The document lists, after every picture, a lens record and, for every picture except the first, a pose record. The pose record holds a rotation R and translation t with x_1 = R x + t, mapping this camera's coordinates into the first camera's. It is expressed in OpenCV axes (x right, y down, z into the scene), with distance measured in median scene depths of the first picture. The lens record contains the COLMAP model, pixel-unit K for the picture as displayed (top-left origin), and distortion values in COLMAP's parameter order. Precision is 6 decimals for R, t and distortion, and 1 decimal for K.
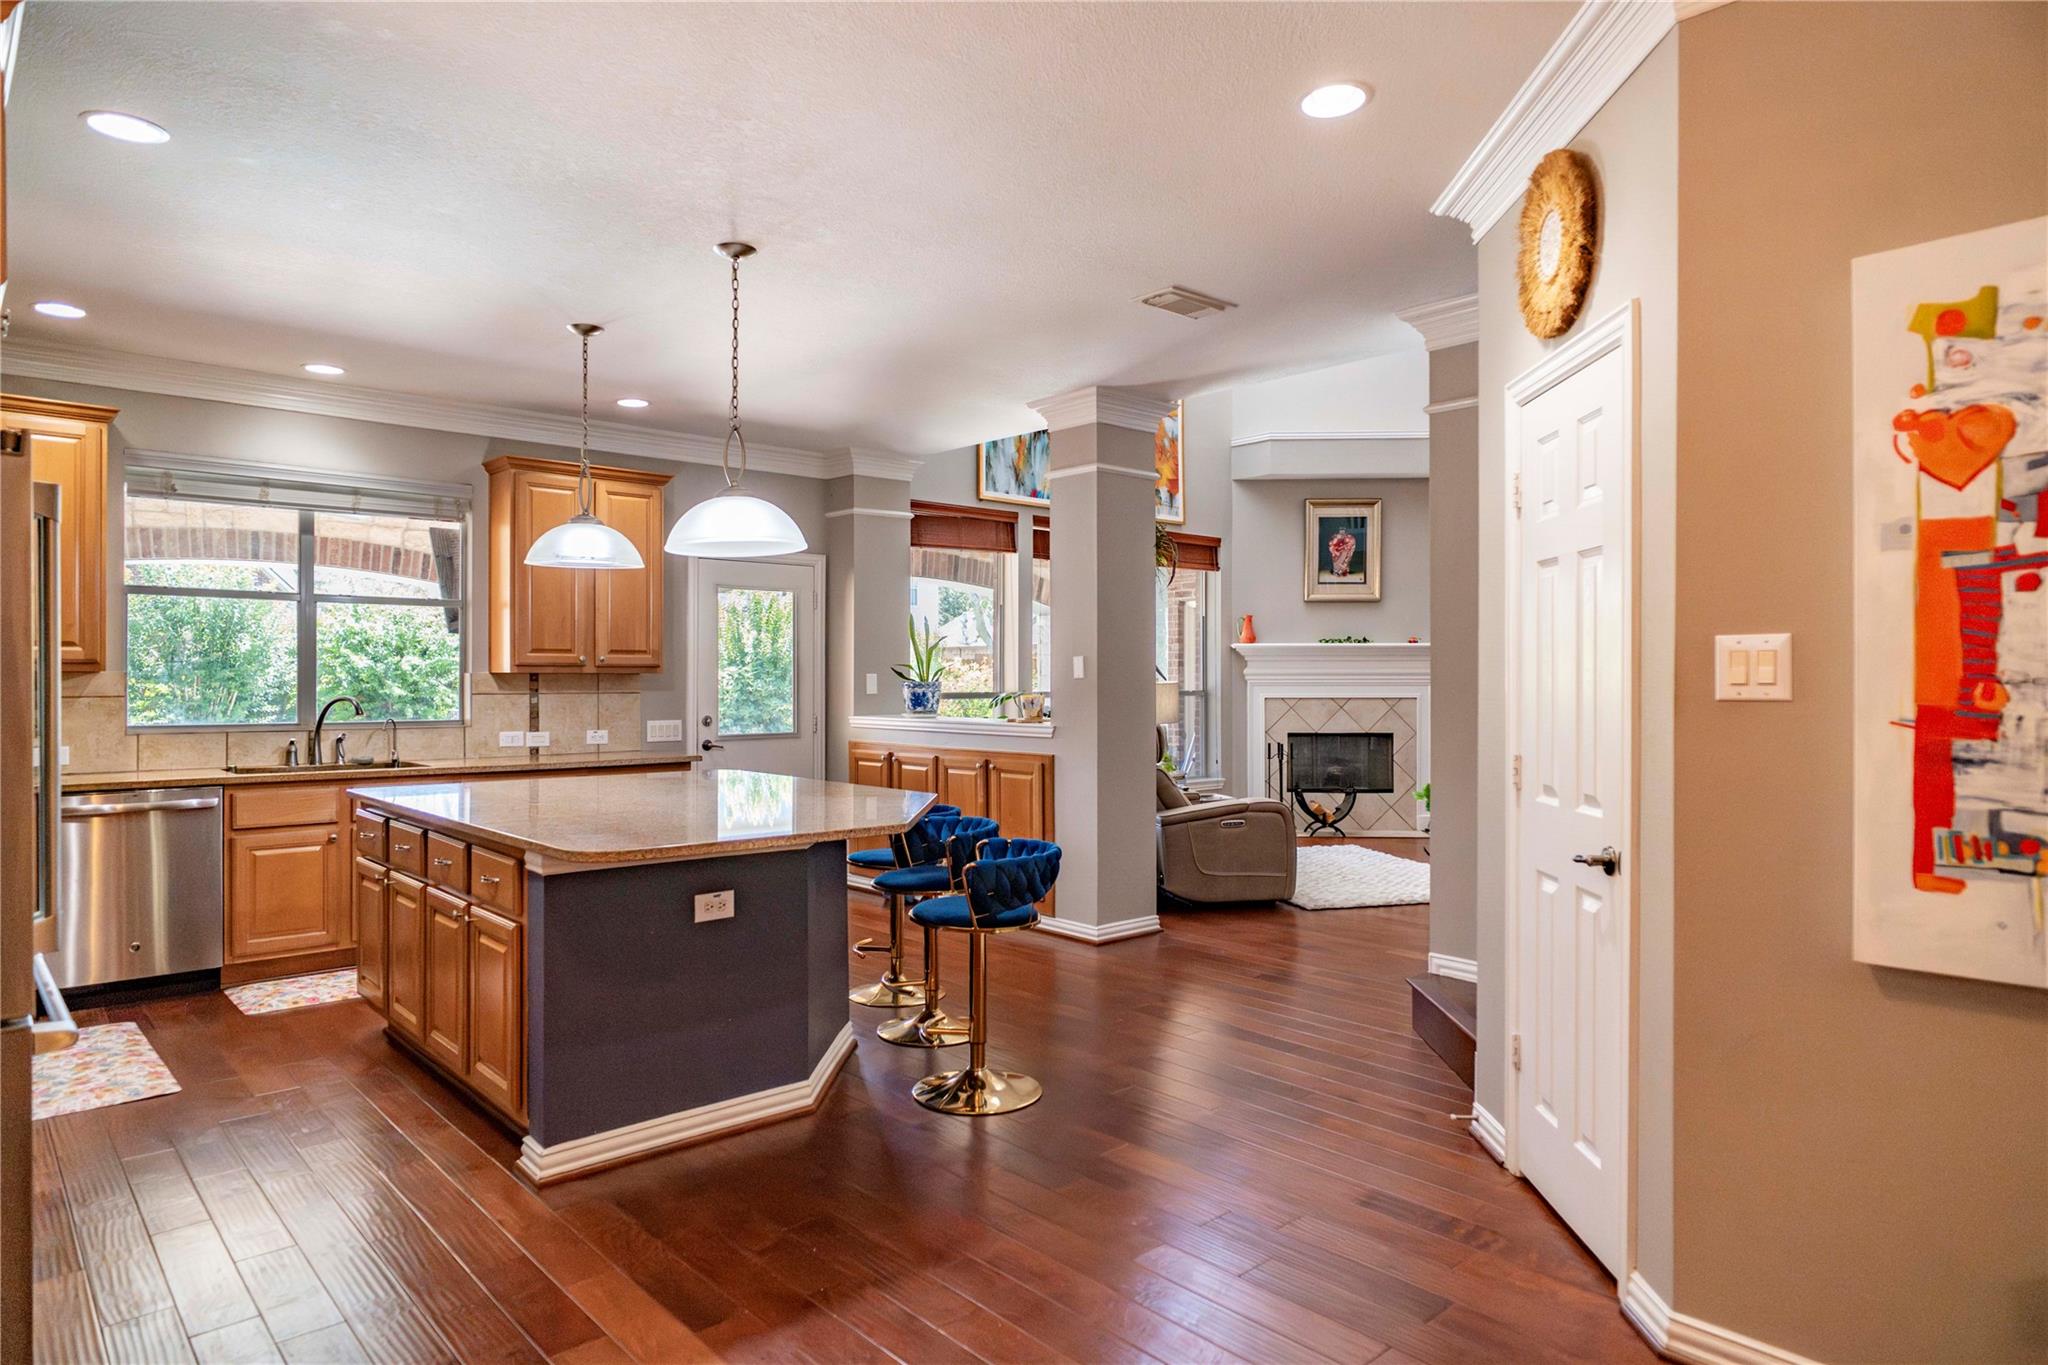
lens RADIAL K [[1237.2, 0, 1028.7], [0, 1237.2, 684.6], [0, 0, 1]] dist [0.008534, 0.002958]
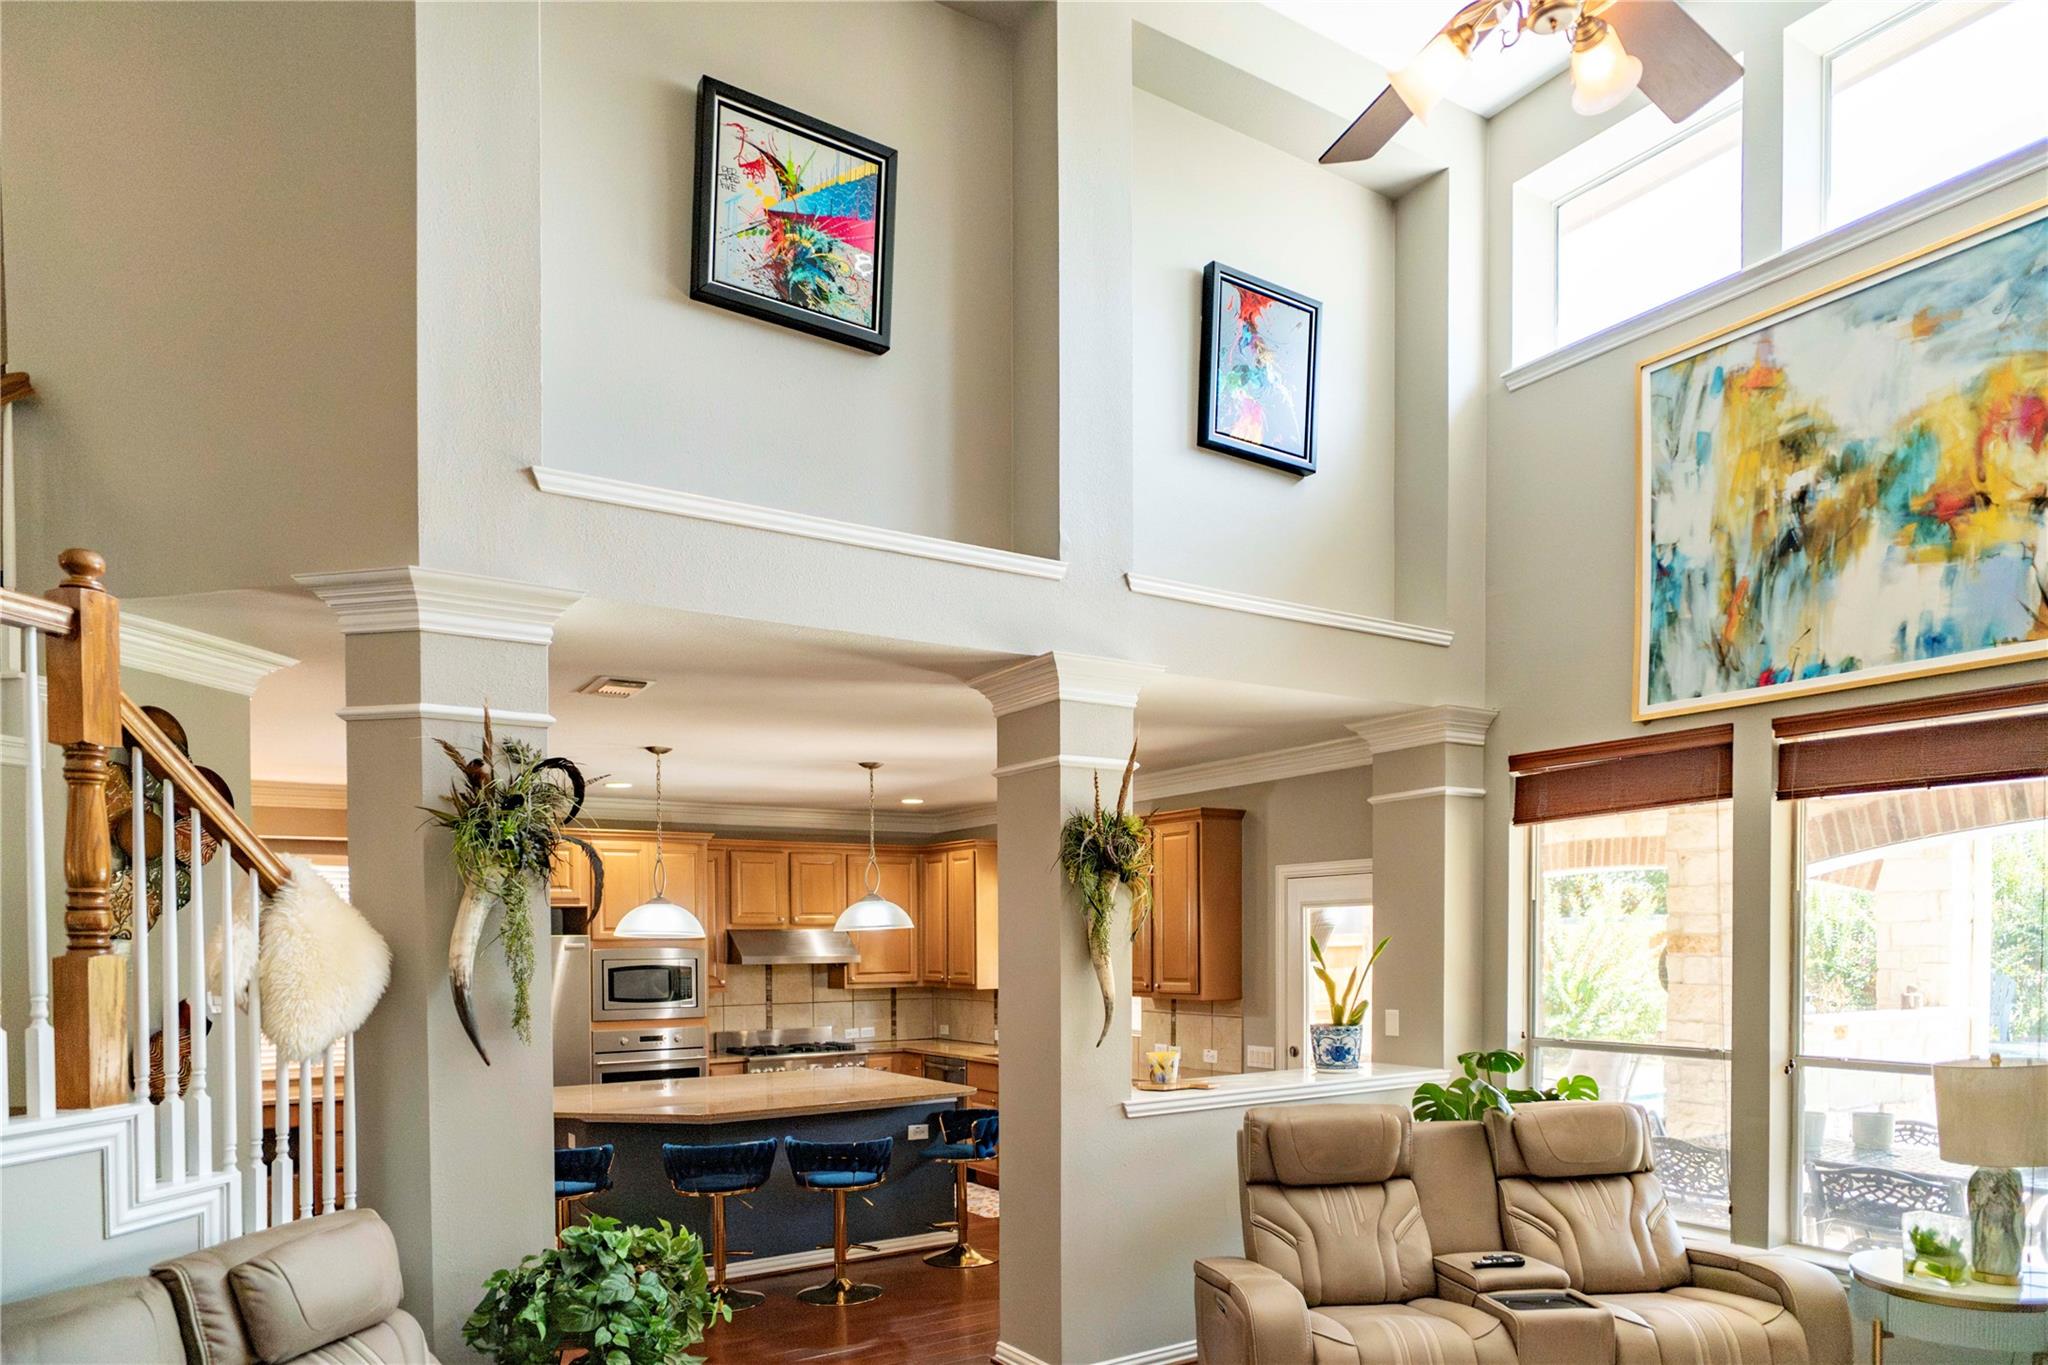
lens RADIAL K [[1272.1, 0, 1037.3], [0, 1272.1, 954.6], [0, 0, 1]] dist [-0.000084, 0.000450]
pose [[-0.154513, 0.012104, -0.987917, 0.838173], [0.006055, 0.999918, 0.011304, -0.065081], [0.987972, -0.004236, -0.154573, 1.113713]]
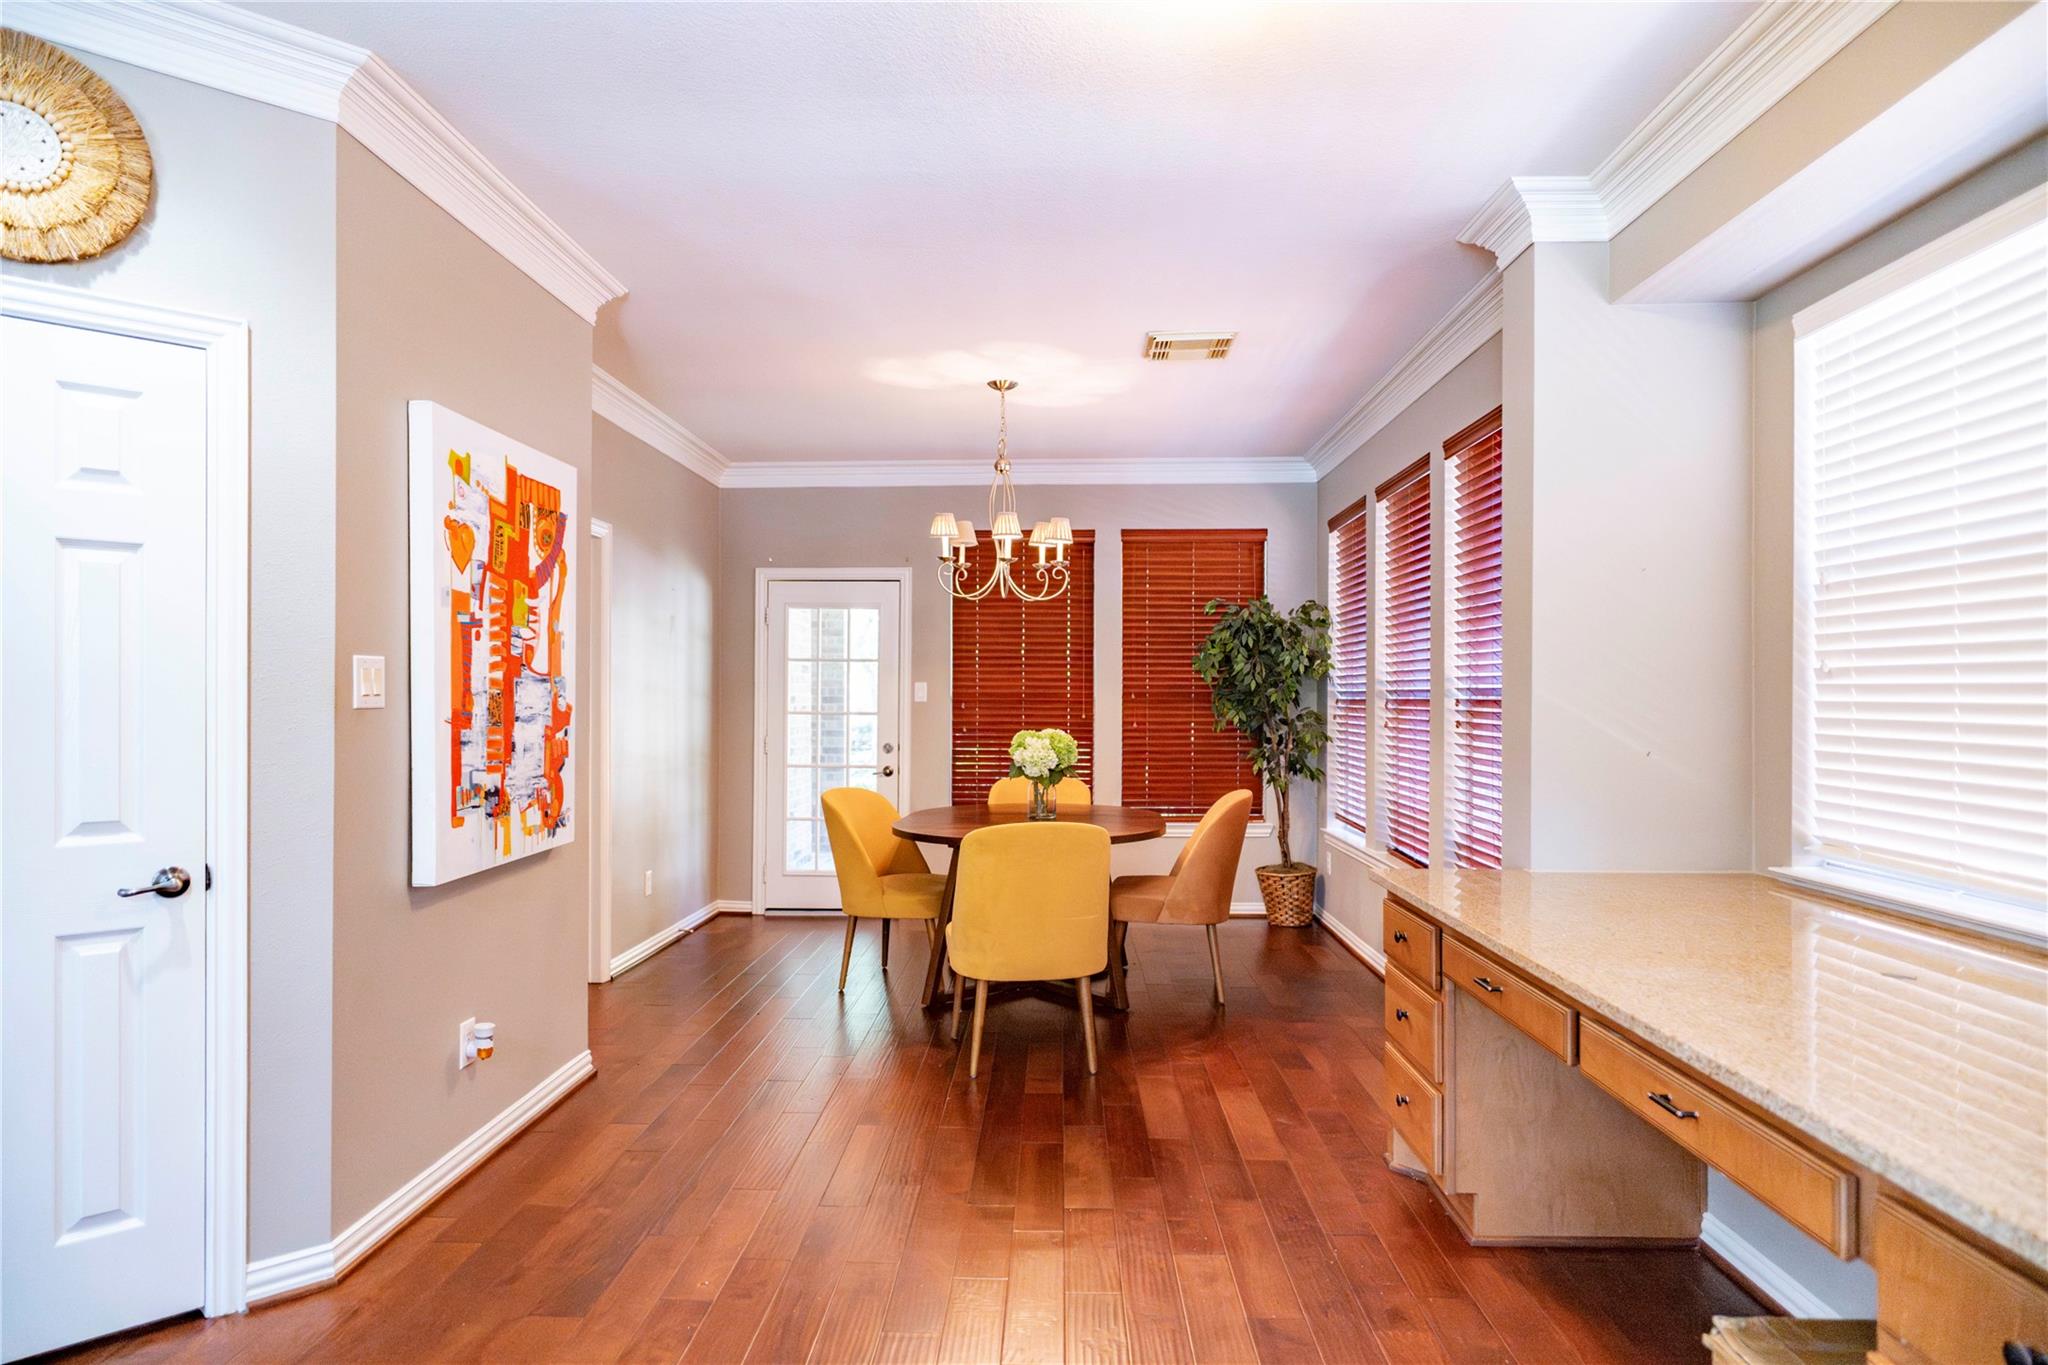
lens RADIAL K [[1208.3, 0, 1017.2], [0, 1208.3, 695.8], [0, 0, 1]] dist [-0.002497, -0.000842]
pose [[-0.713595, 0.001577, 0.700557, -0.275505], [0.002163, 0.999998, -0.000048, 0.000666], [-0.700555, 0.001481, -0.713597, 0.519745]]
